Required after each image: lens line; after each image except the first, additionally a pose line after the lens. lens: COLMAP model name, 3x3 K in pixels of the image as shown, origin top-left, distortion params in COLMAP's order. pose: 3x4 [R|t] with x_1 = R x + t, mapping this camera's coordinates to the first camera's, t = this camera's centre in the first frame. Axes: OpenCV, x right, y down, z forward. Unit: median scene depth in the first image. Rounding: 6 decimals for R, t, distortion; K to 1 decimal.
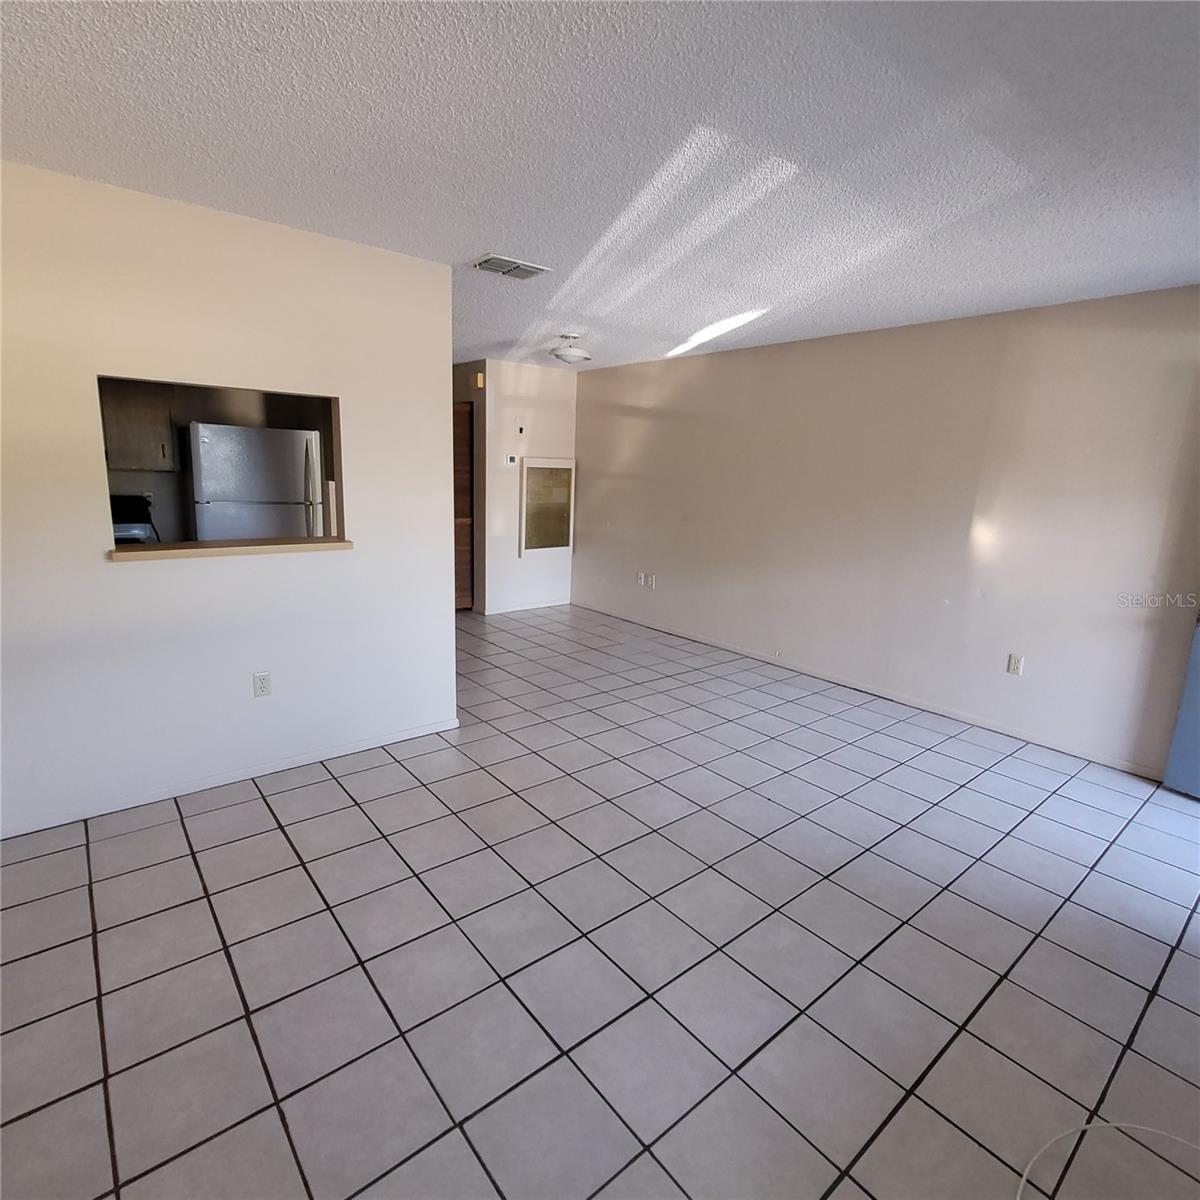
lens RADIAL K [[655.4, 0, 622.4], [0, 655.4, 598.6], [0, 0, 1]] dist [-0.004557, 0.004907]
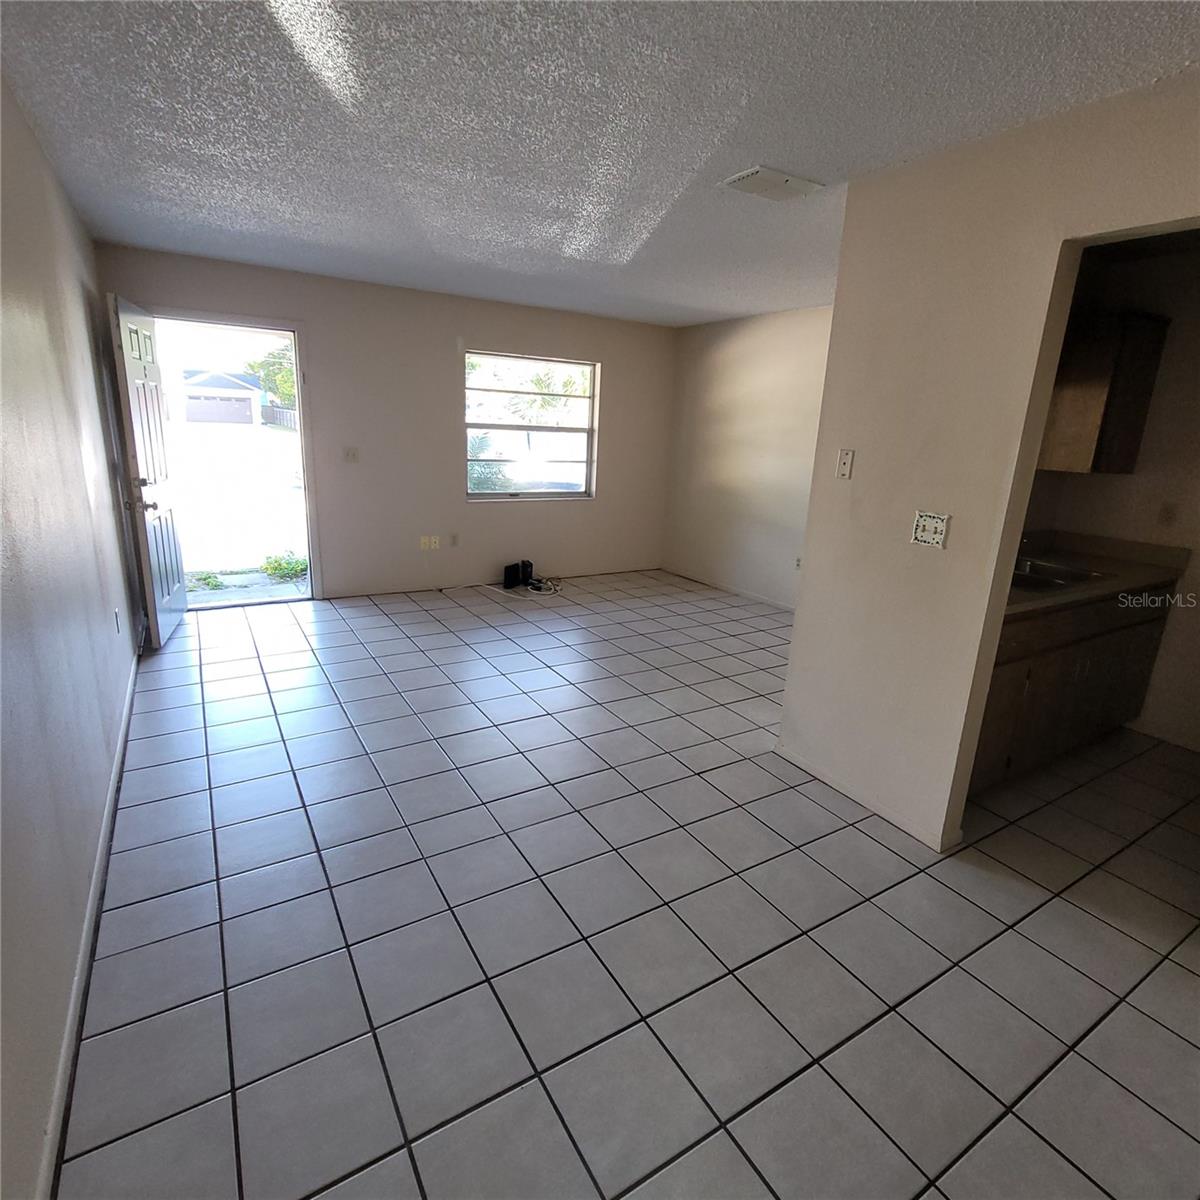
lens RADIAL K [[655.4, 0, 614.2], [0, 655.4, 600.6], [0, 0, 1]] dist [-0.004557, 0.004907]
pose [[0.990552, 0.049490, -0.127894, -0.113139], [-0.041197, 0.996923, 0.066690, -0.030037], [0.130801, -0.060791, 0.989543, 0.130264]]
